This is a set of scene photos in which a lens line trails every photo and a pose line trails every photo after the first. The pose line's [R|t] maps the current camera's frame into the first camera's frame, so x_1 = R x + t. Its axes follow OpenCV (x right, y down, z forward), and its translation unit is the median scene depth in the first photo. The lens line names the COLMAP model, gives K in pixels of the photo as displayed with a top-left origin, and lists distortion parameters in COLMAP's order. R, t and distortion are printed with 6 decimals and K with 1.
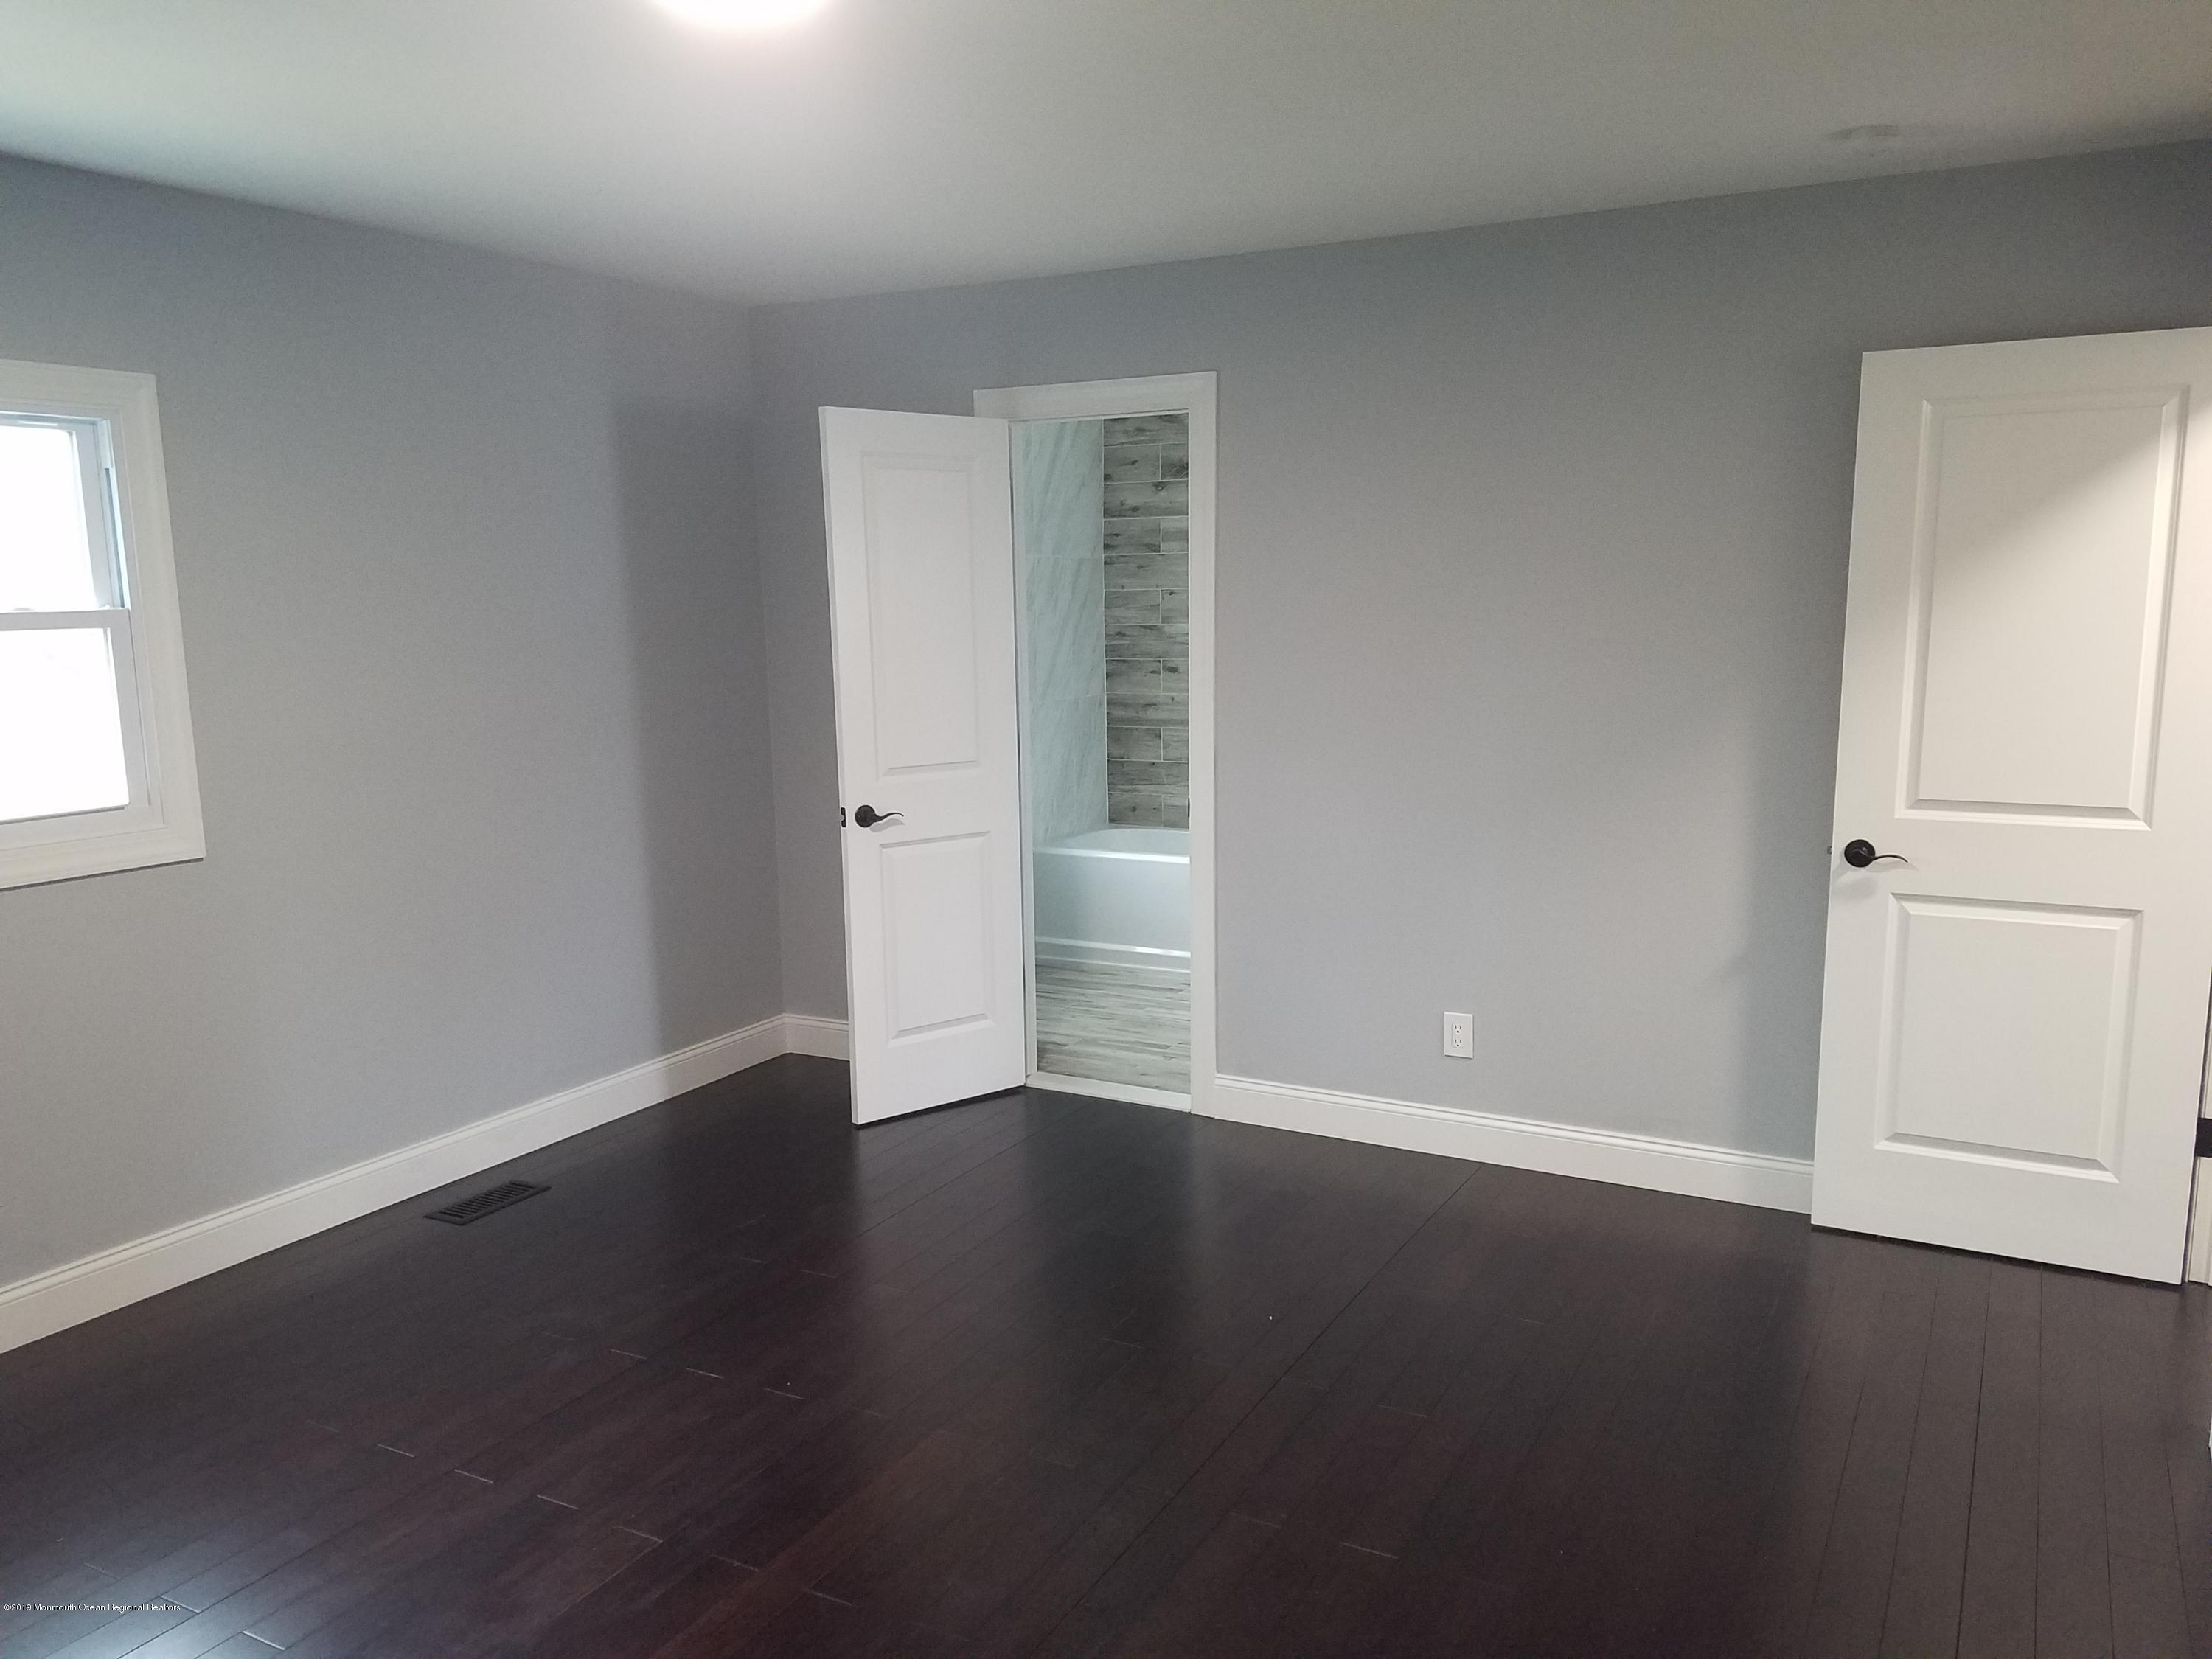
lens RADIAL K [[1639.1, 0, 1231.3], [0, 1639.1, 818.4], [0, 0, 1]] dist [-0.000531, -0.000065]
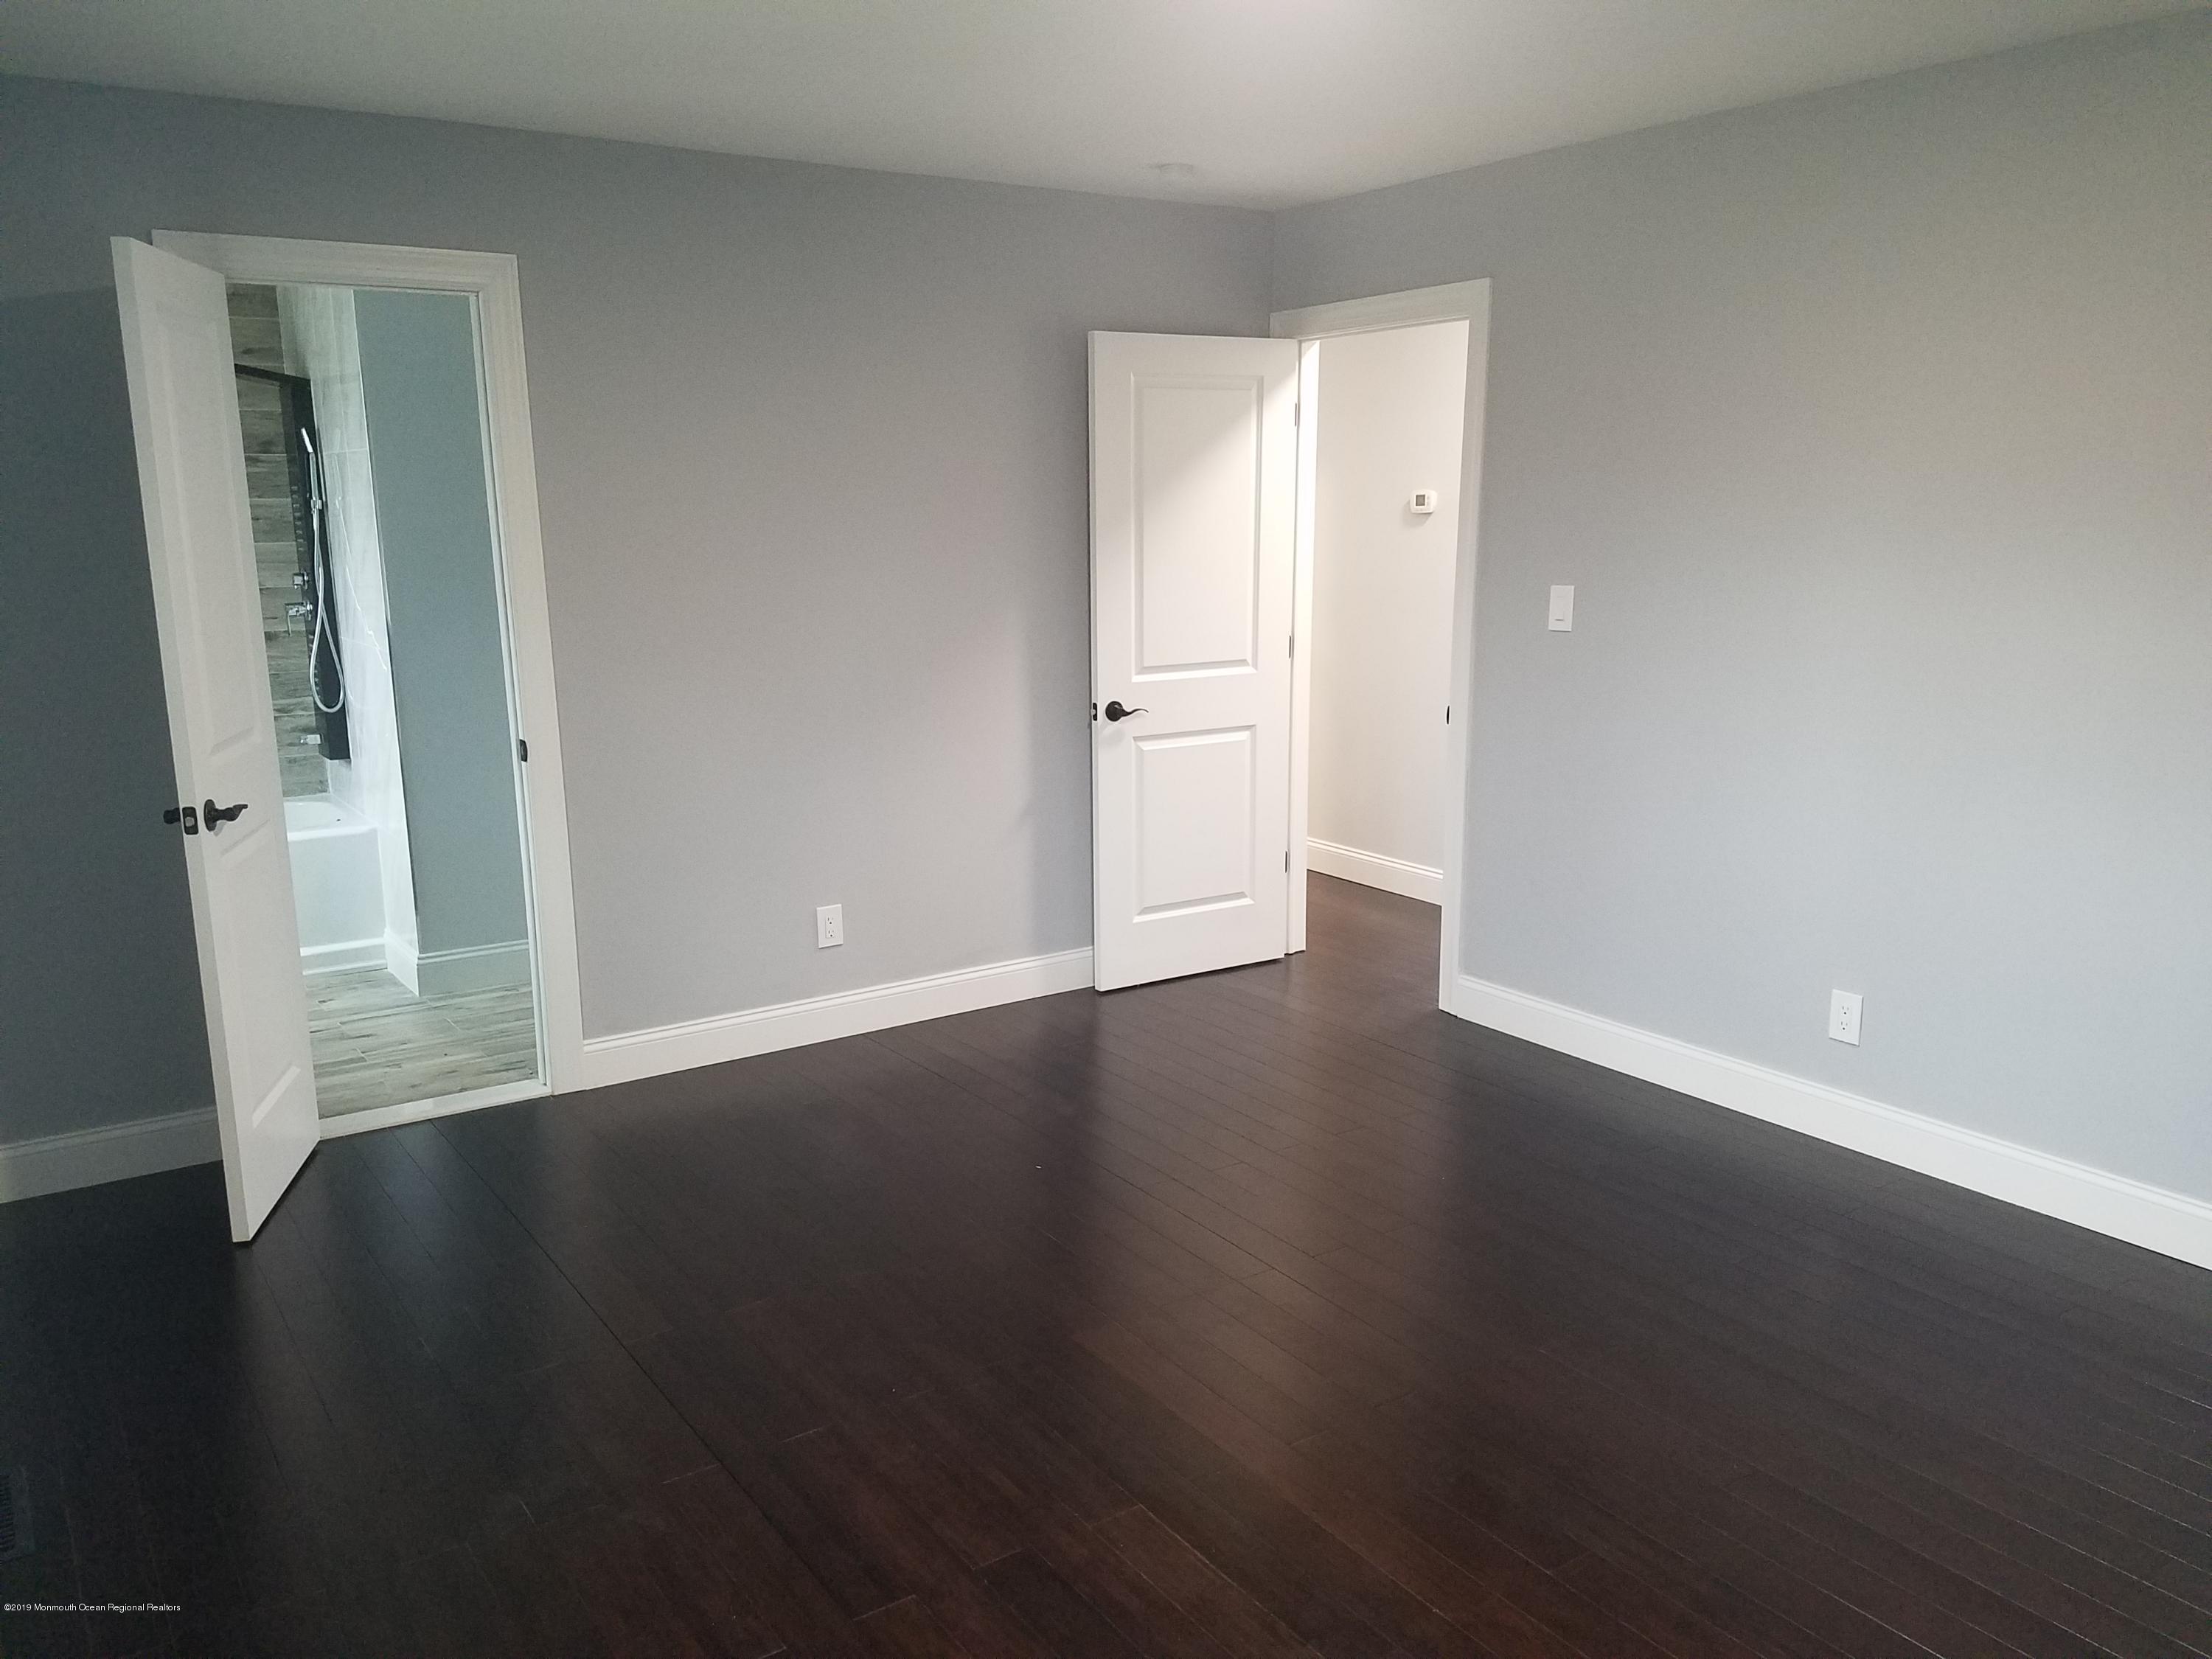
lens RADIAL K [[1599.7, 0, 1106.0], [0, 1599.7, 829.5], [0, 0, 1]] dist [0.185289, -0.000984]
pose [[0.491680, -0.160394, 0.855877, -0.788402], [0.130205, 0.985381, 0.109864, -0.029440], [-0.860986, 0.057422, 0.505376, 0.341619]]
